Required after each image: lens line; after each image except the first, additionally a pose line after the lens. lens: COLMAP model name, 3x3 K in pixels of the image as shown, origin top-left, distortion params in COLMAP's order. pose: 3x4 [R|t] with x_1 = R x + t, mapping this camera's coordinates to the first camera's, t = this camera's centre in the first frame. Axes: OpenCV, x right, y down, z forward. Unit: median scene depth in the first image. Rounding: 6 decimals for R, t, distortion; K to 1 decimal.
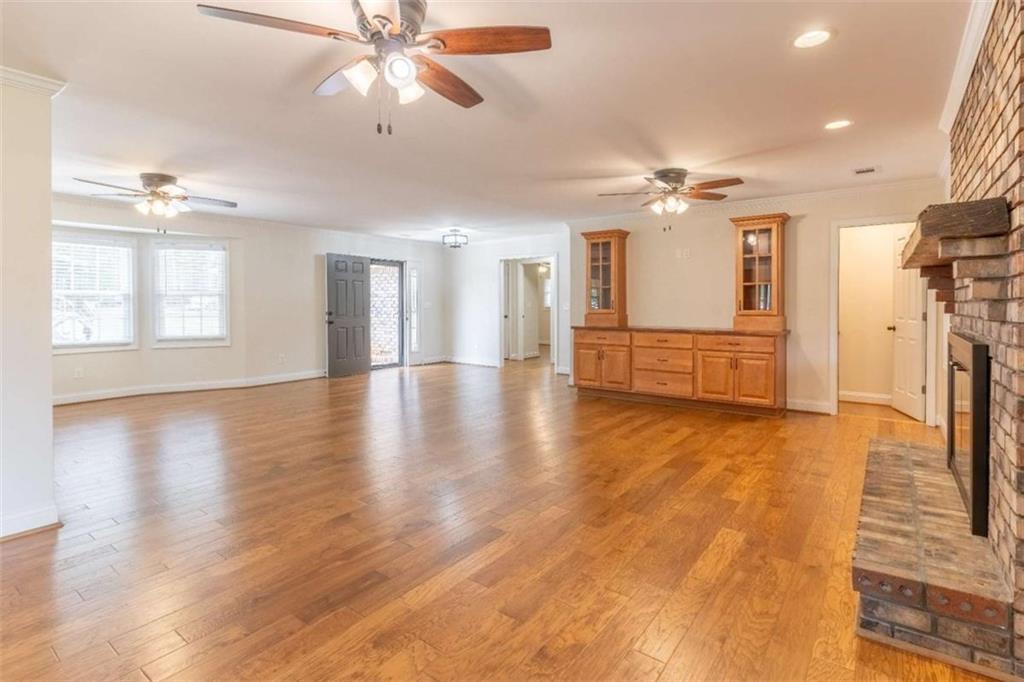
lens RADIAL K [[500.0, 0, 501.6], [0, 500.0, 302.7], [0, 0, 1]] dist [-0.000925, 0.001859]
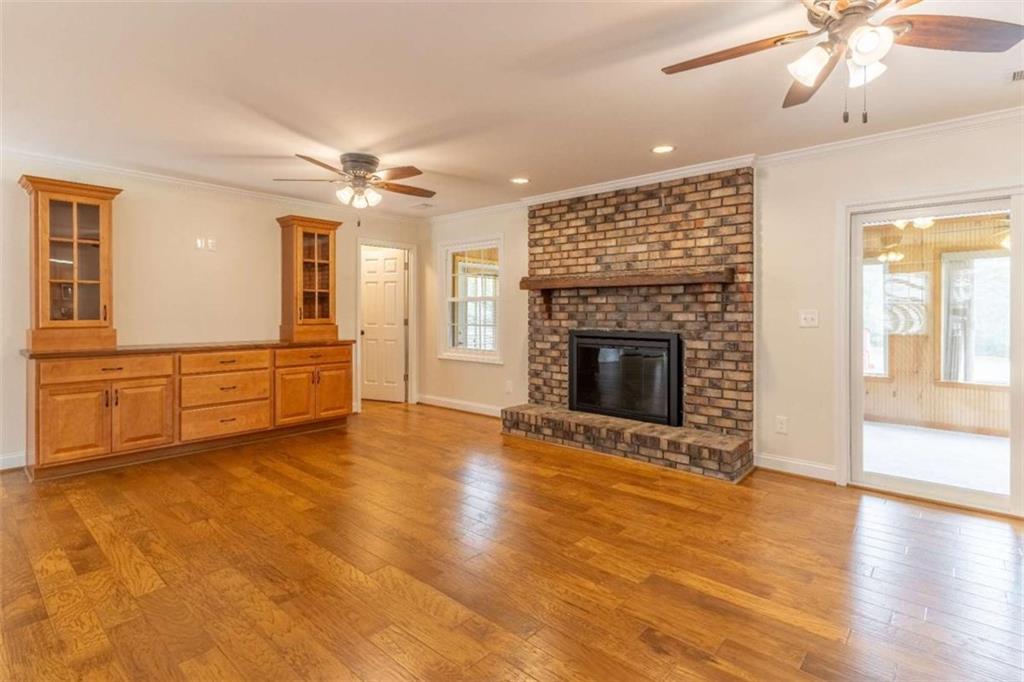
lens RADIAL K [[500.0, 0, 521.6], [0, 500.0, 315.0], [0, 0, 1]] dist [-0.000925, 0.001859]
pose [[0.064963, -0.002887, 0.997884, -0.411607], [-0.006599, 0.999973, 0.003323, 0.001641], [-0.997866, -0.006801, 0.064942, 0.550635]]
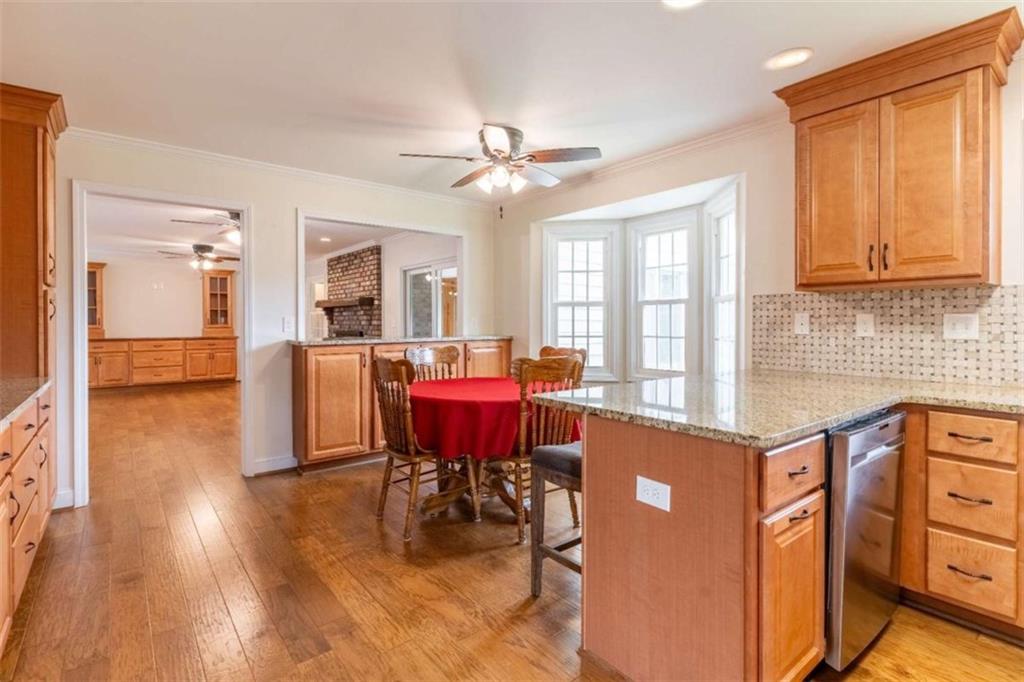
lens RADIAL K [[500.0, 0, 523.5], [0, 500.0, 320.8], [0, 0, 1]] dist [-0.000925, 0.001859]
pose [[0.229198, 0.001634, 0.973378, -0.915456], [-0.002891, 0.999995, -0.000998, 0.000375], [-0.973376, -0.002585, 0.229202, -0.404107]]
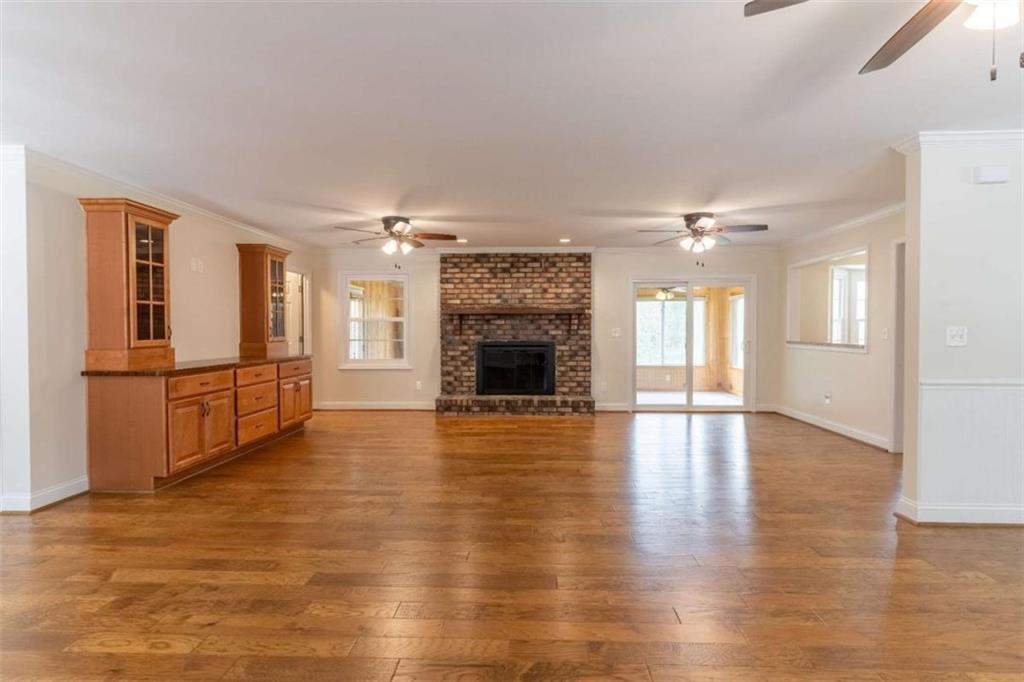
lens RADIAL K [[500.0, 0, 515.7], [0, 500.0, 341.3], [0, 0, 1]] dist [-0.000925, 0.001859]
pose [[-0.587238, -0.017087, 0.809234, -0.650091], [-0.001129, 0.999793, 0.020292, 0.002172], [-0.809414, 0.011003, -0.587136, 1.212993]]
